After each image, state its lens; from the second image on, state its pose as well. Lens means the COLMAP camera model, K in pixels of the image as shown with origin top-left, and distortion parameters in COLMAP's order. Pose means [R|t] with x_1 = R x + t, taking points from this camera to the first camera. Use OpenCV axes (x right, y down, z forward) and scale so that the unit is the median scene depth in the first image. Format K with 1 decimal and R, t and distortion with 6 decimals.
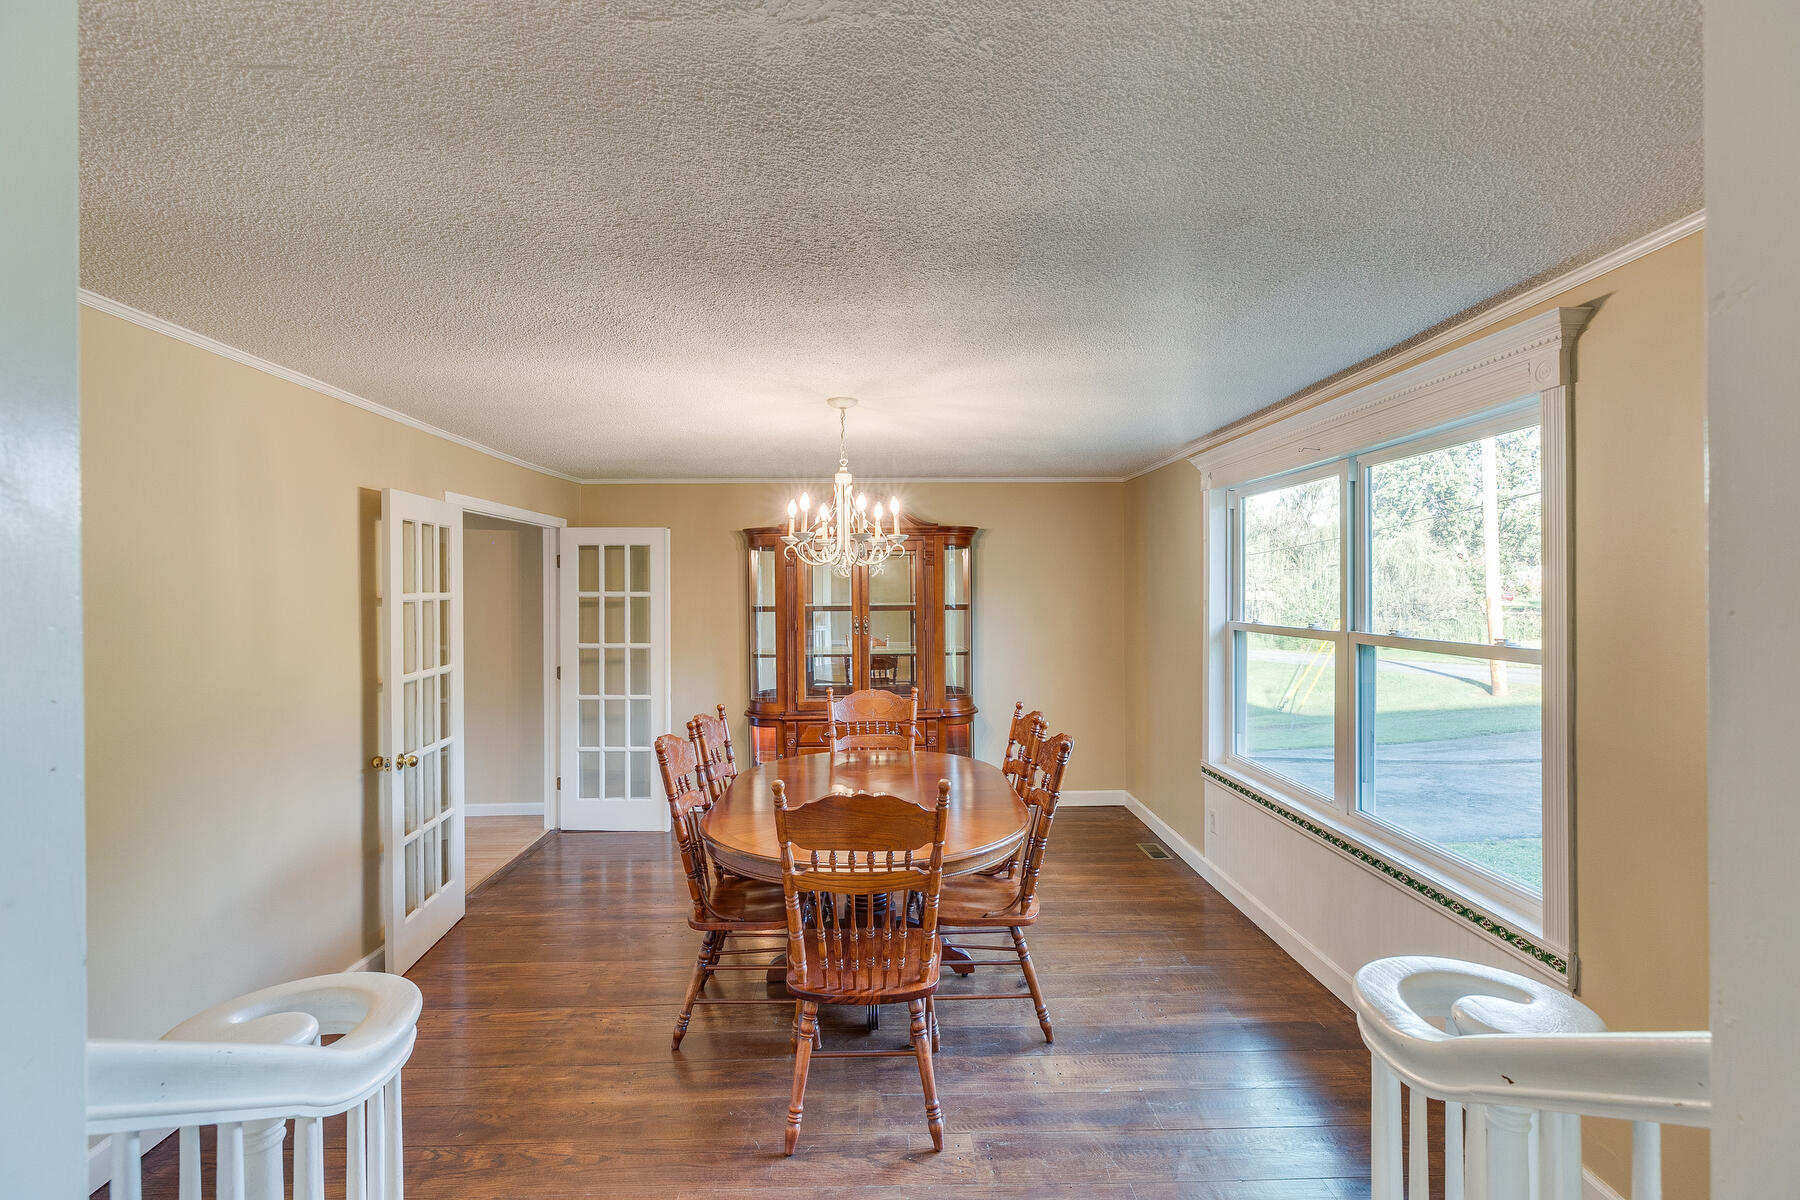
lens RADIAL K [[813.4, 0, 899.8], [0, 813.4, 592.2], [0, 0, 1]] dist [-0.005244, -0.000230]
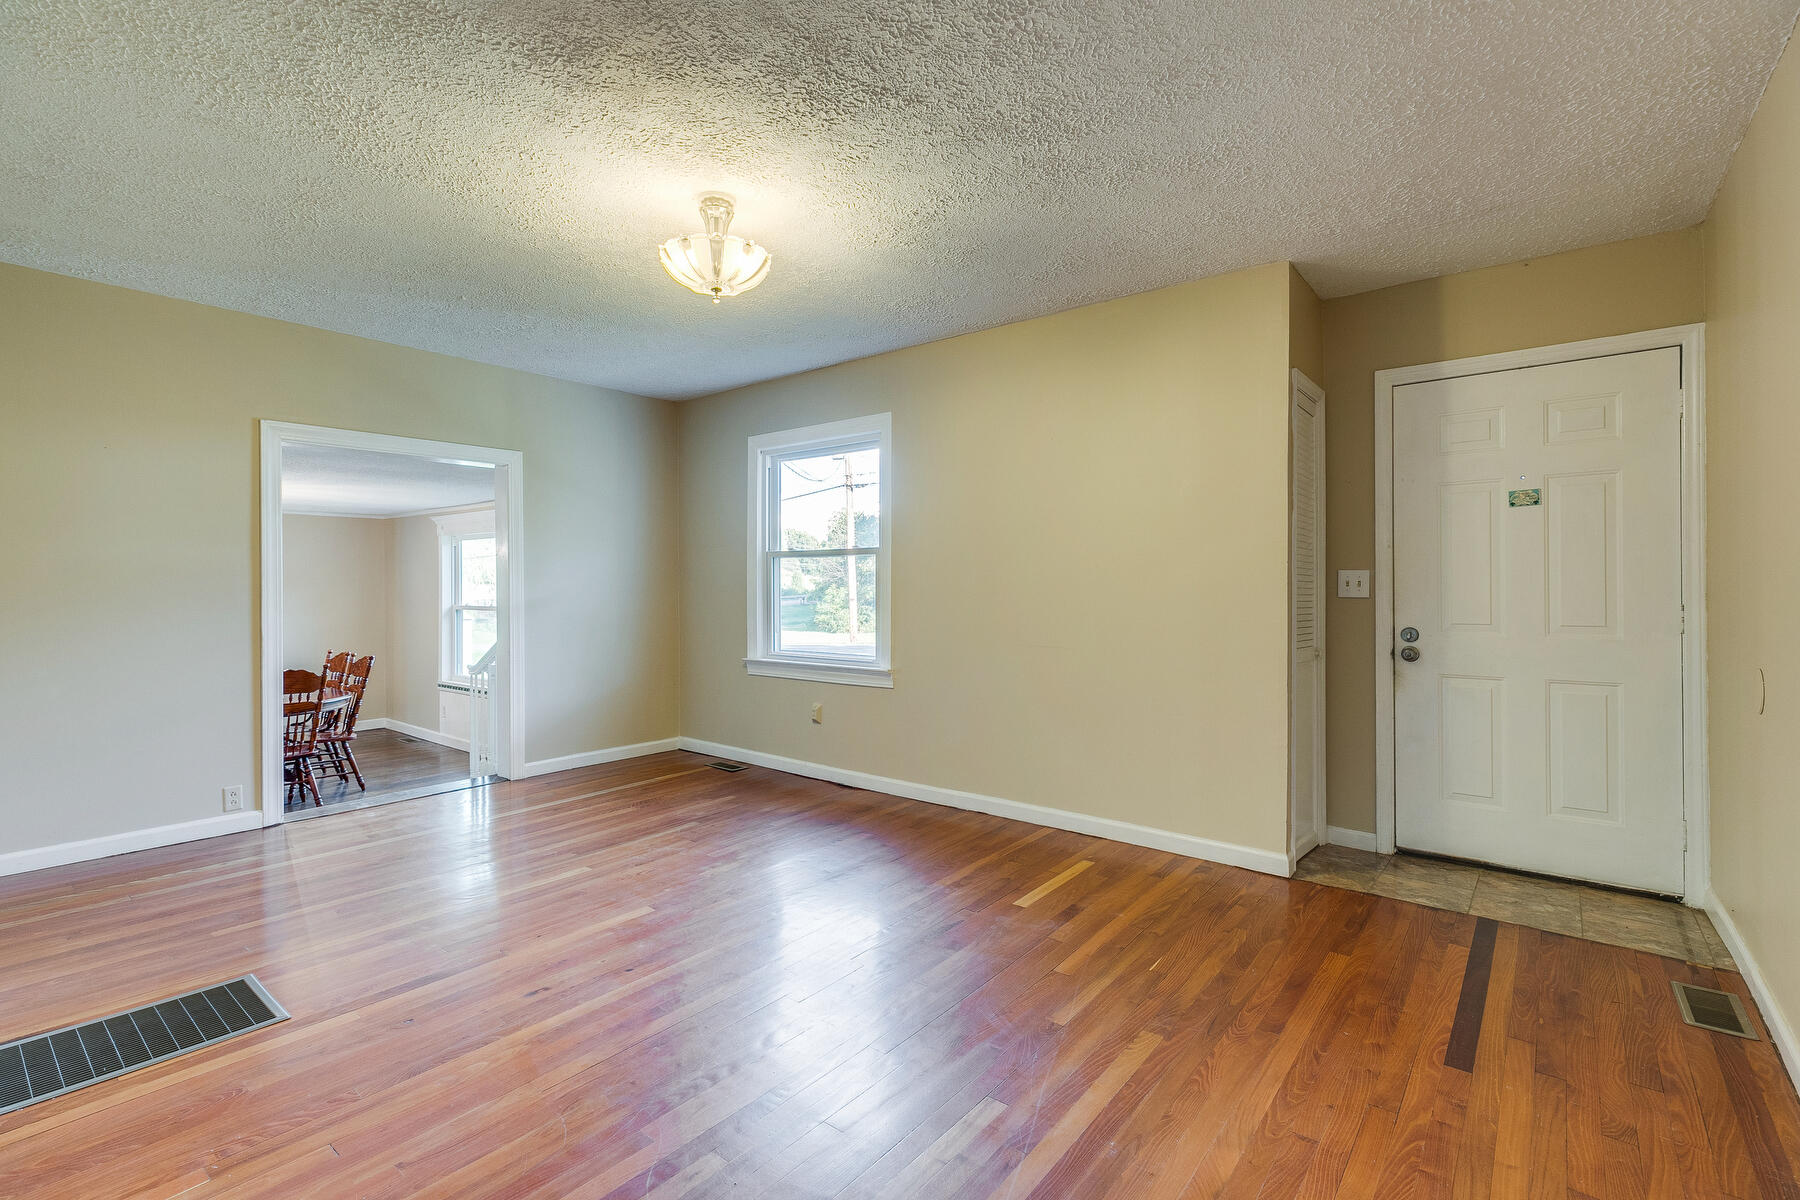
lens RADIAL K [[813.4, 0, 899.6], [0, 813.4, 594.6], [0, 0, 1]] dist [-0.005244, -0.000230]
pose [[0.648846, 0.001815, 0.760917, -0.401148], [-0.007384, 0.999965, 0.003911, -0.004367], [-0.760884, -0.008156, 0.648837, -1.129298]]
